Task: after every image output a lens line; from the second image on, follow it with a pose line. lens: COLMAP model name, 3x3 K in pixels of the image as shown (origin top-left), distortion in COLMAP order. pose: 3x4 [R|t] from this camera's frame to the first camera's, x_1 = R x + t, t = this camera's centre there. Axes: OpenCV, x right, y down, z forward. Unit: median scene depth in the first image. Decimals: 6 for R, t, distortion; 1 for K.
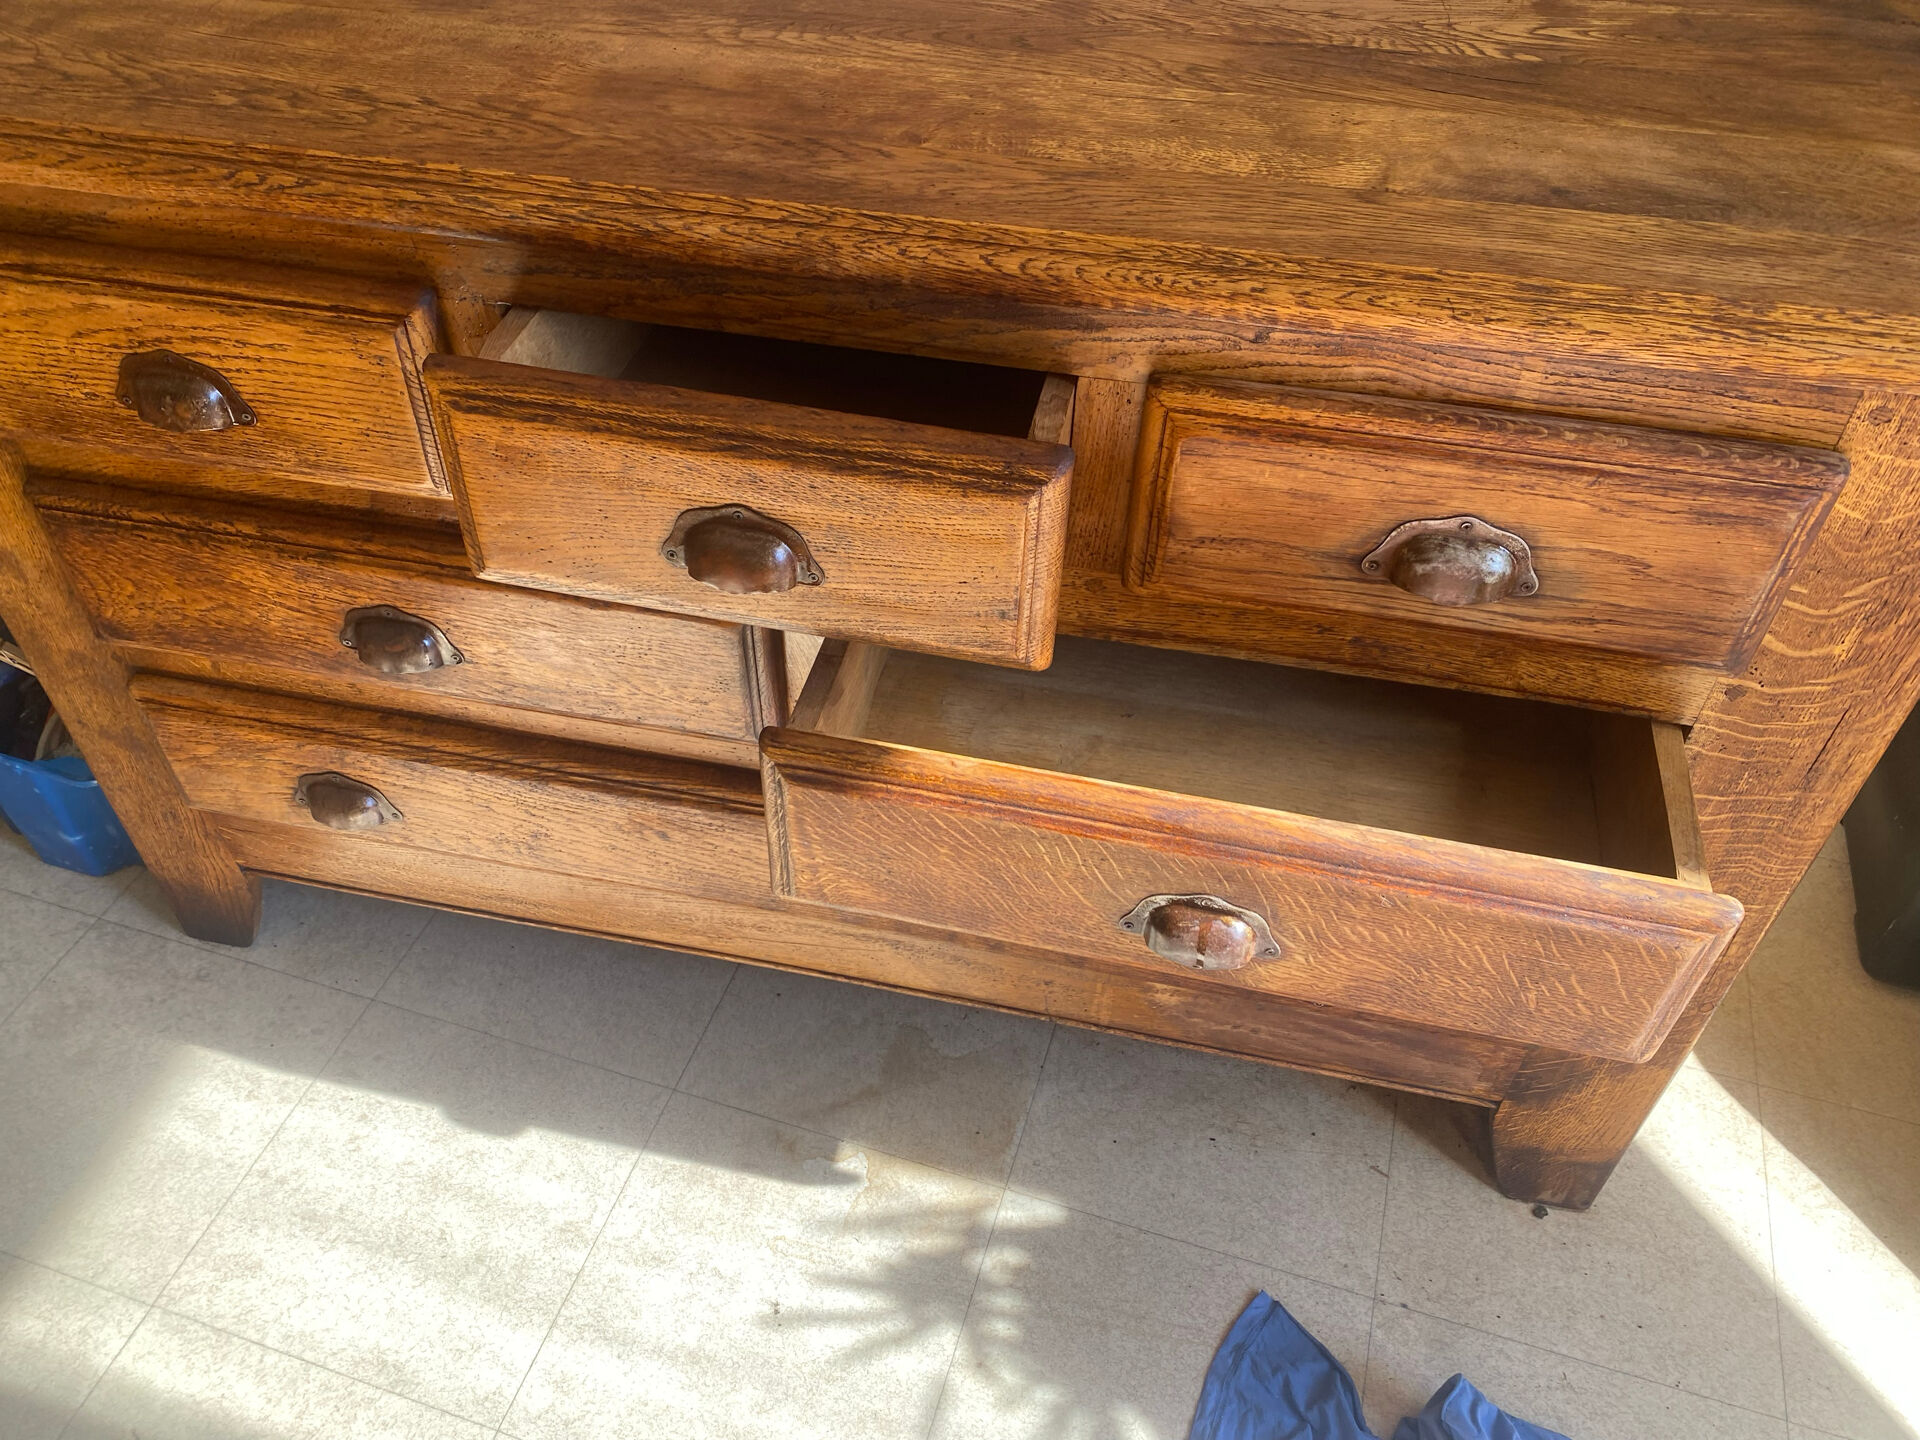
lens RADIAL K [[1473.6, 0, 930.4], [0, 1473.6, 739.6], [0, 0, 1]] dist [0.018218, -0.028313]
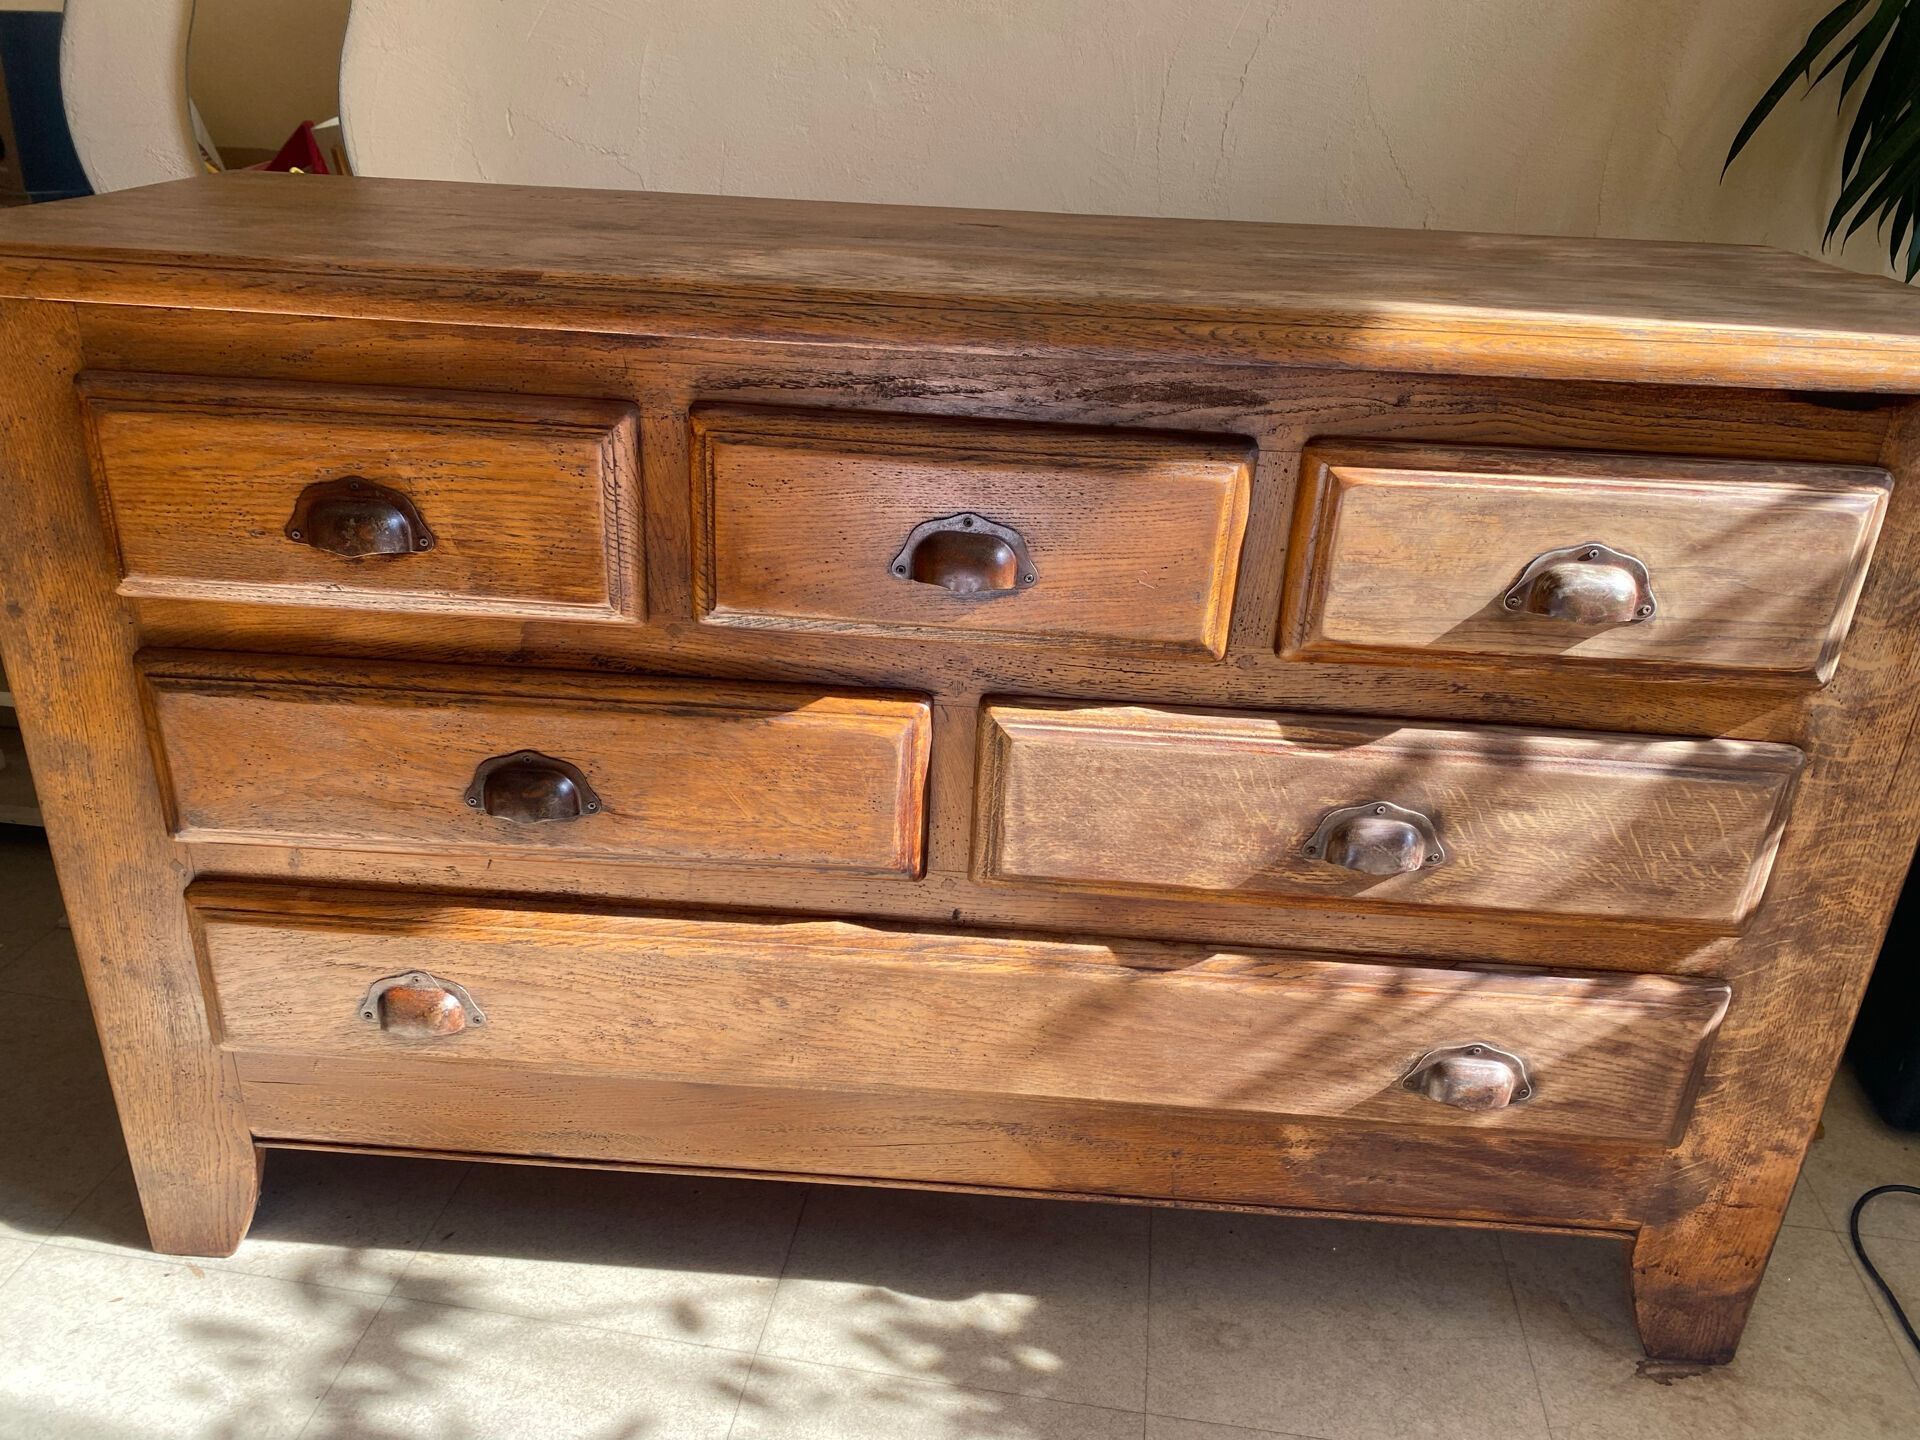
lens RADIAL K [[1473.6, 0, 941.5], [0, 1473.6, 719.3], [0, 0, 1]] dist [0.018218, -0.028313]
pose [[0.985702, -0.039466, 0.163810, -0.309925], [0.092346, 0.939706, -0.329279, 0.289991], [-0.140938, 0.339698, 0.929915, 0.046177]]
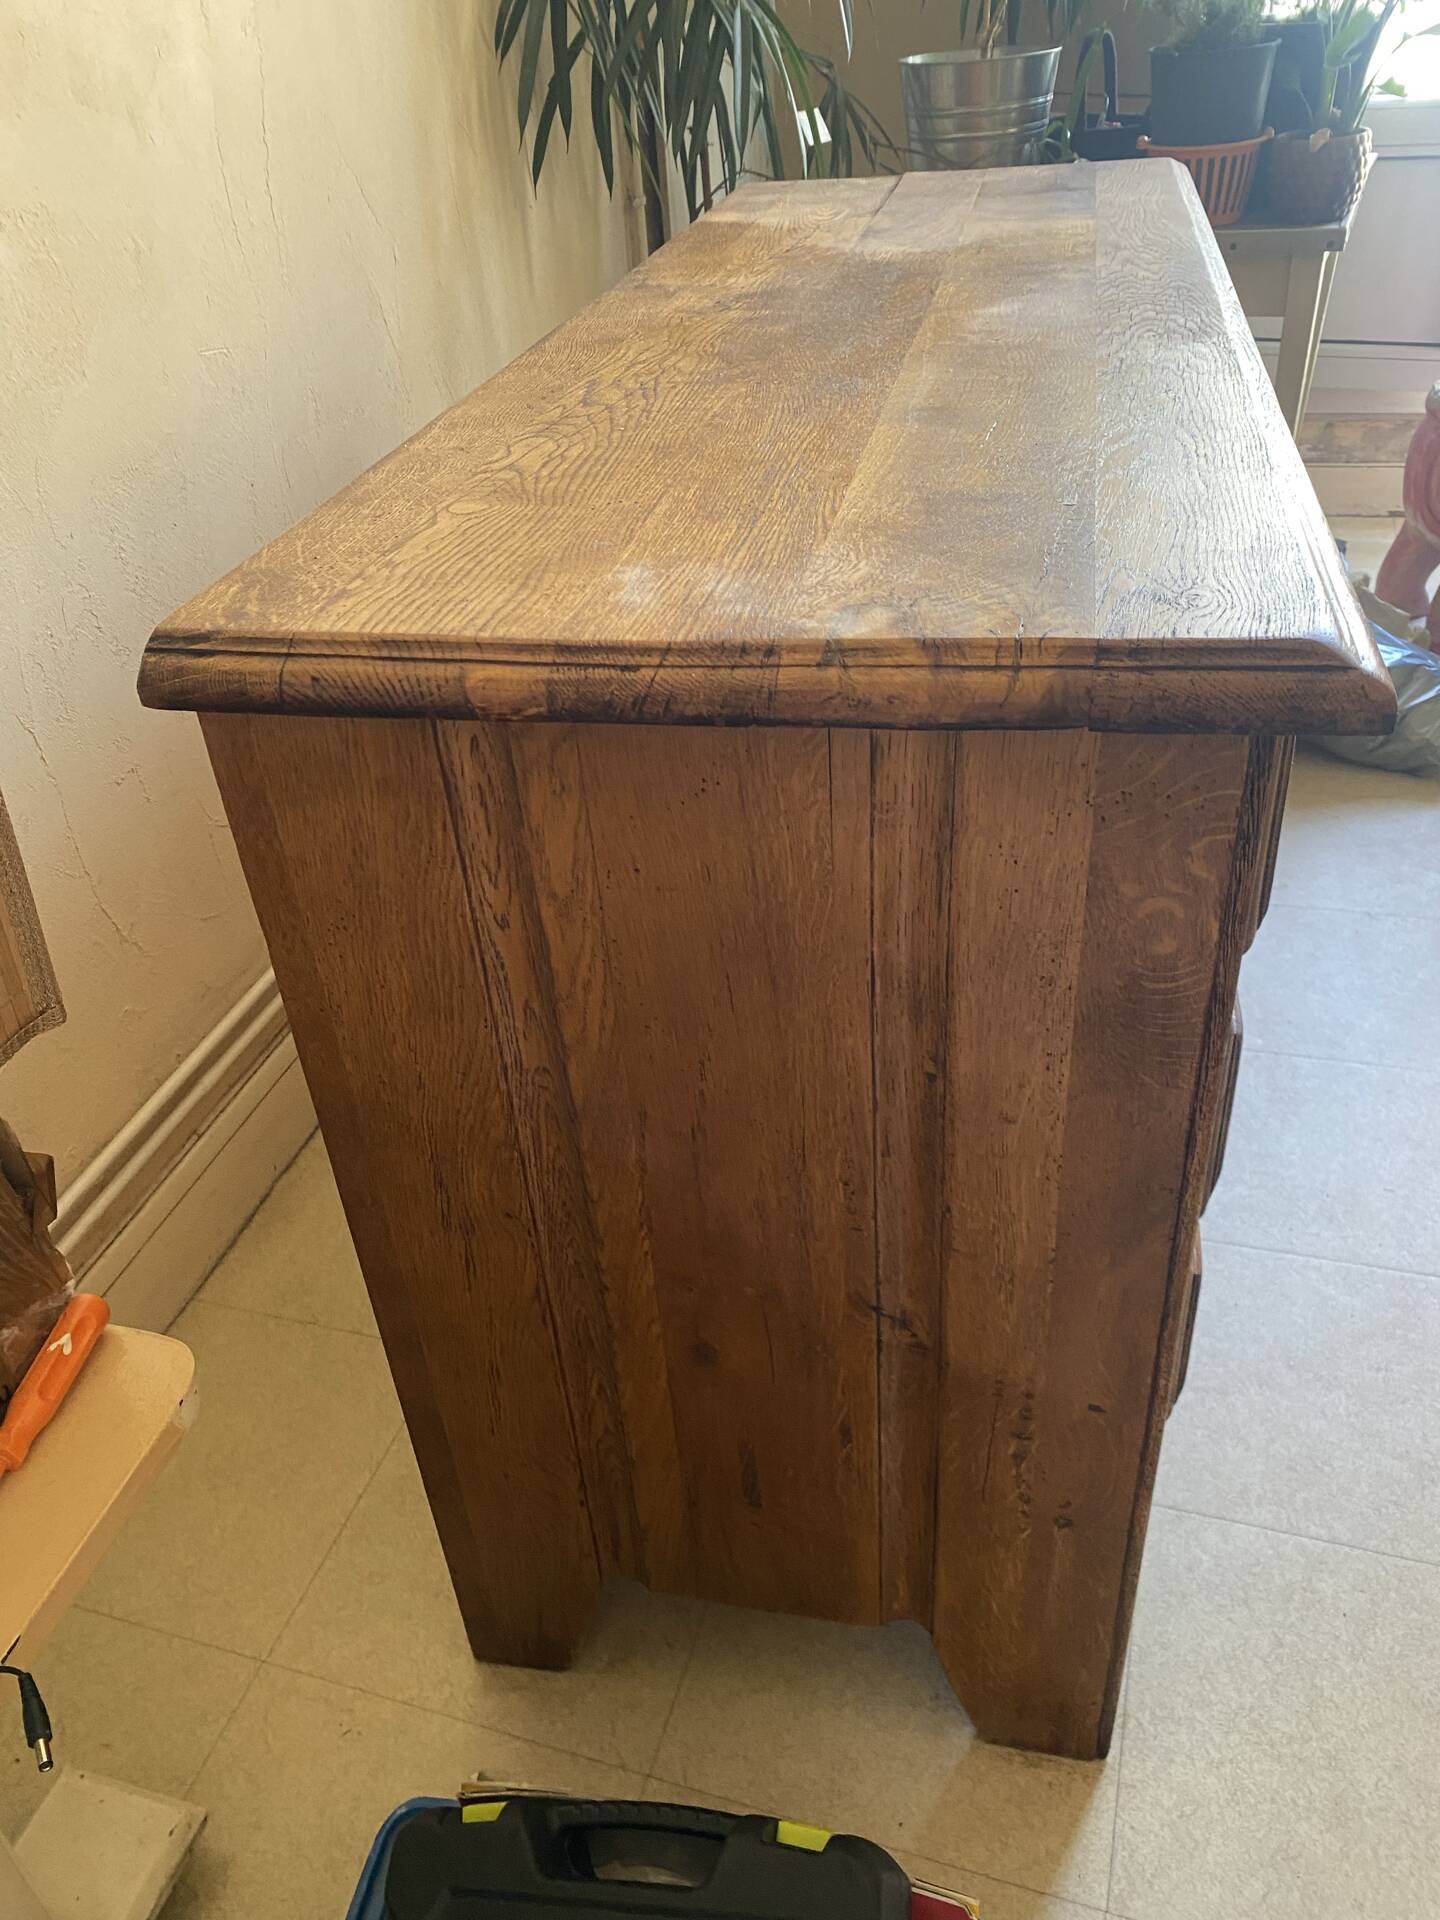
lens RADIAL K [[1473.6, 0, 695.0], [0, 1473.6, 942.9], [0, 0, 1]] dist [0.018218, -0.028313]
pose [[0.003953, -0.562980, 0.826461, -1.501660], [0.753021, 0.545483, 0.367977, -0.837864], [-0.657984, 0.620888, 0.426092, 1.020437]]
